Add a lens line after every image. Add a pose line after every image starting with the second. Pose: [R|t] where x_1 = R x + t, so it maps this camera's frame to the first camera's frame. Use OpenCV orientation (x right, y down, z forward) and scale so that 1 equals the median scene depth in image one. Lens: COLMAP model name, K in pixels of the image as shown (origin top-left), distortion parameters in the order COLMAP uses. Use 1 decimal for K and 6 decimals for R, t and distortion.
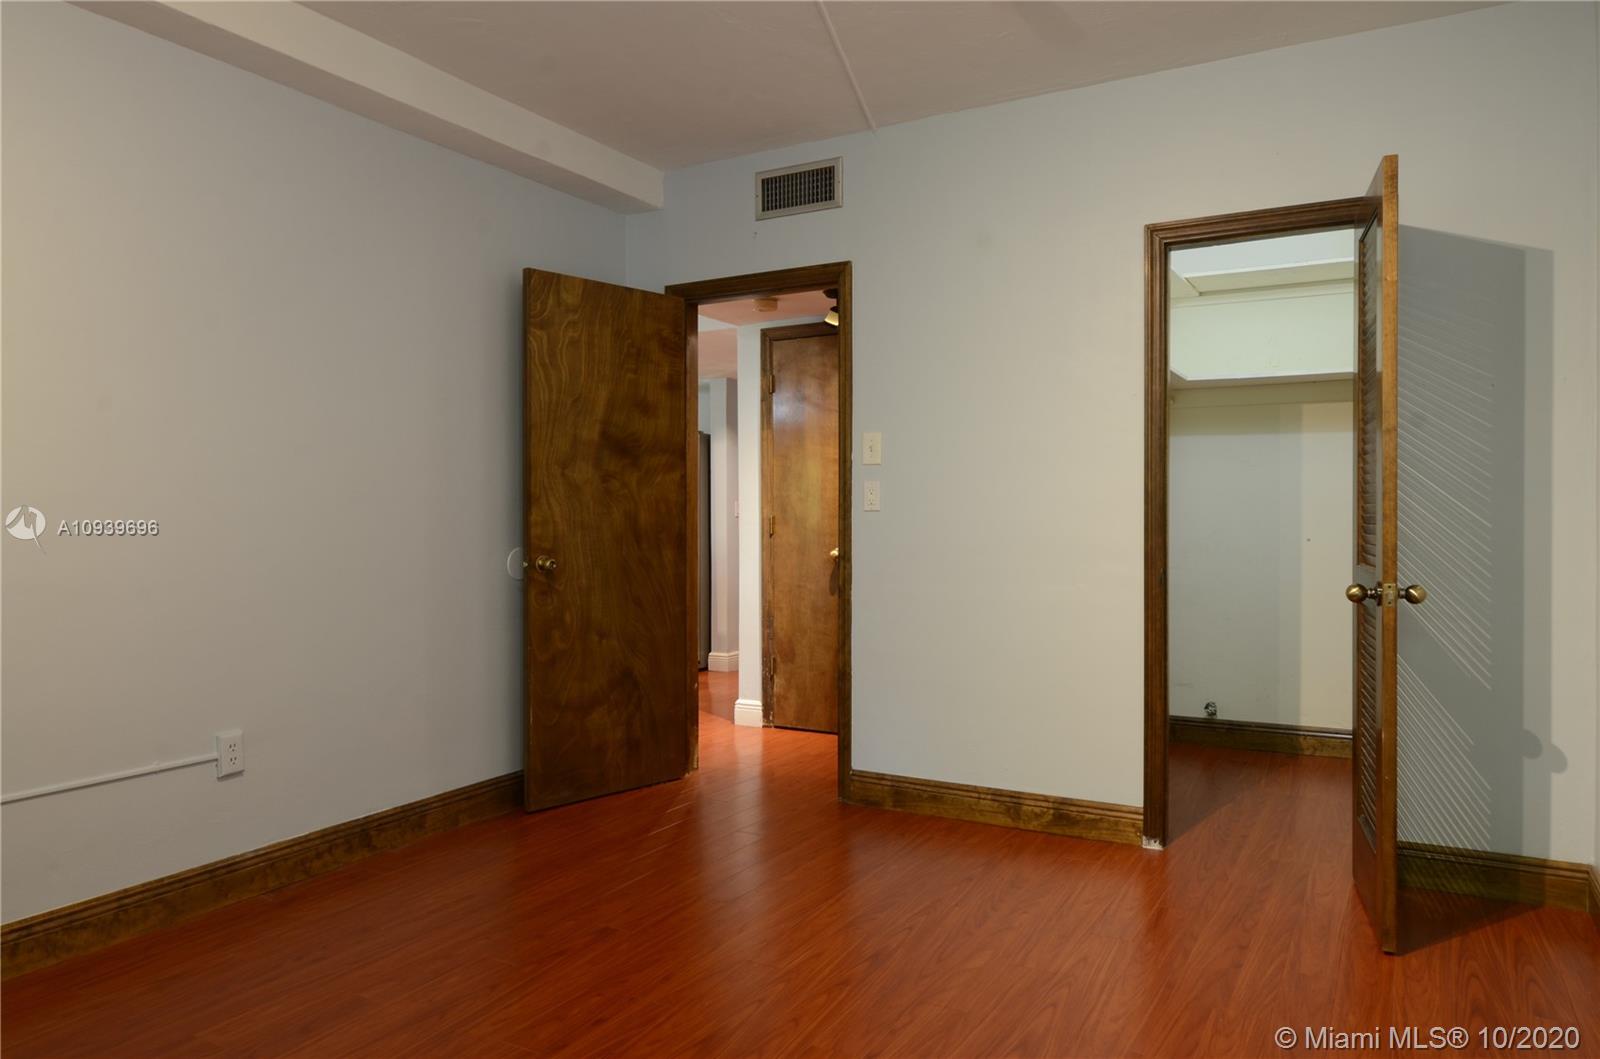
lens RADIAL K [[1070.5, 0, 795.3], [0, 1070.5, 529.1], [0, 0, 1]] dist [0.018534, -0.014090]
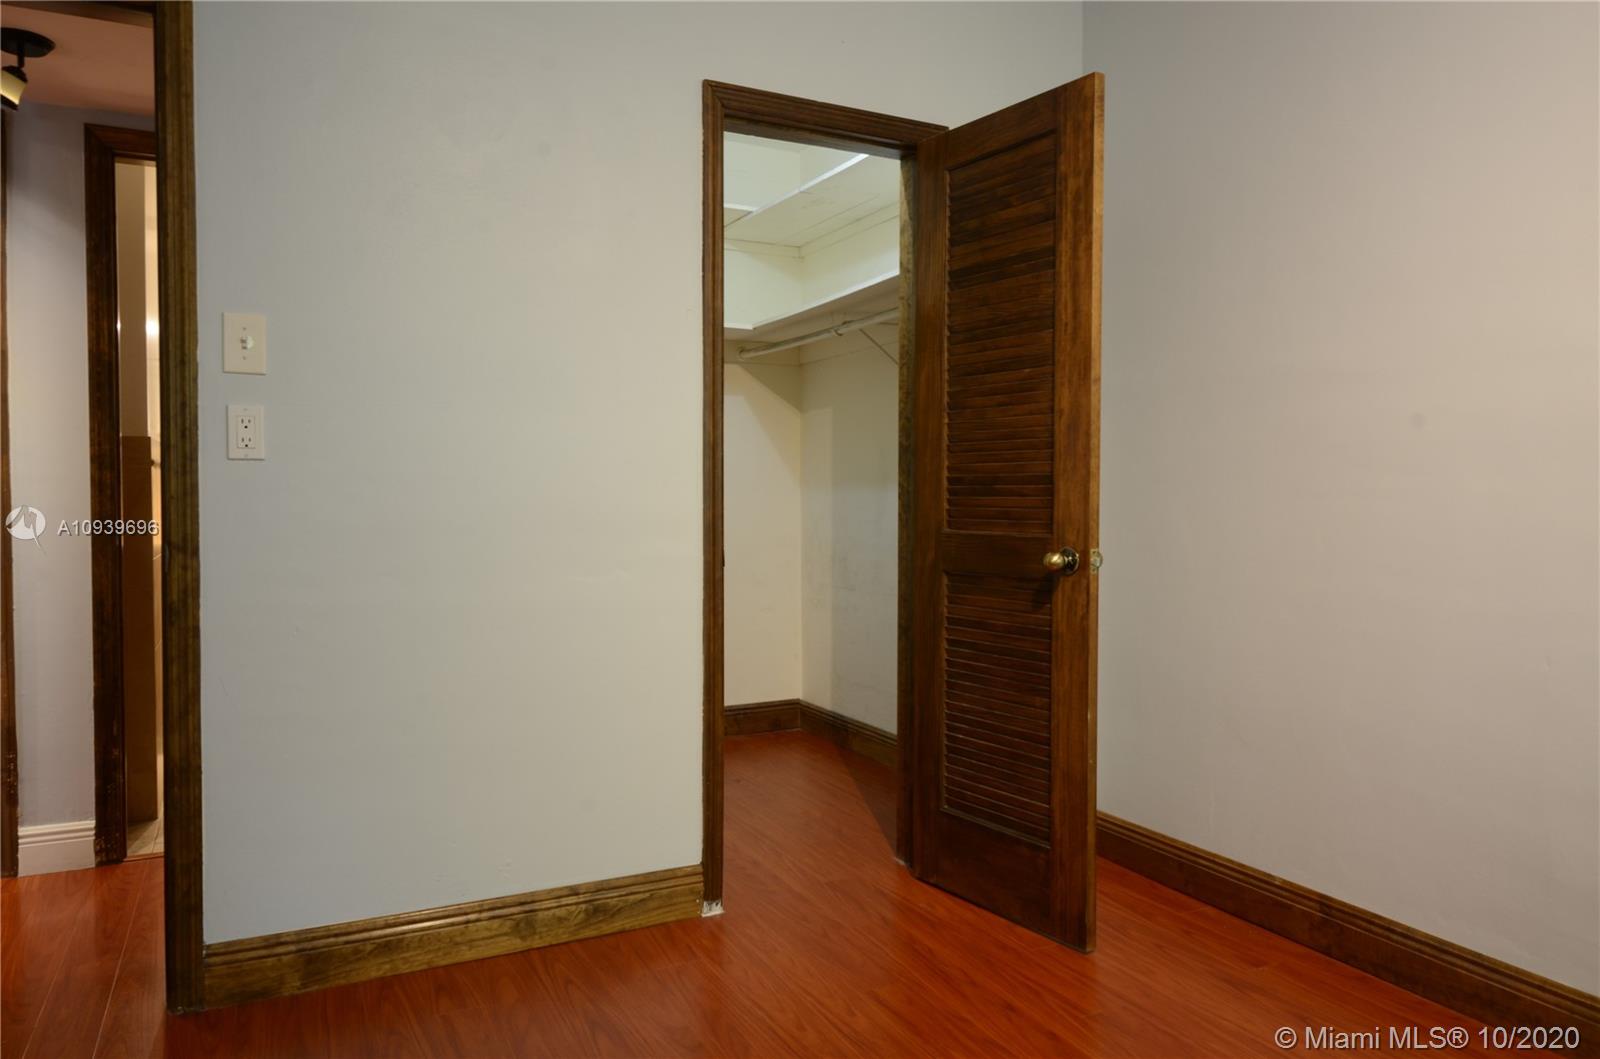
lens RADIAL K [[1070.5, 0, 801.4], [0, 1070.5, 522.9], [0, 0, 1]] dist [0.018534, -0.014090]
pose [[0.552520, -0.019193, 0.833279, -0.242321], [0.003952, 0.999784, 0.020407, 0.005591], [-0.833490, -0.007983, 0.552477, 0.498577]]
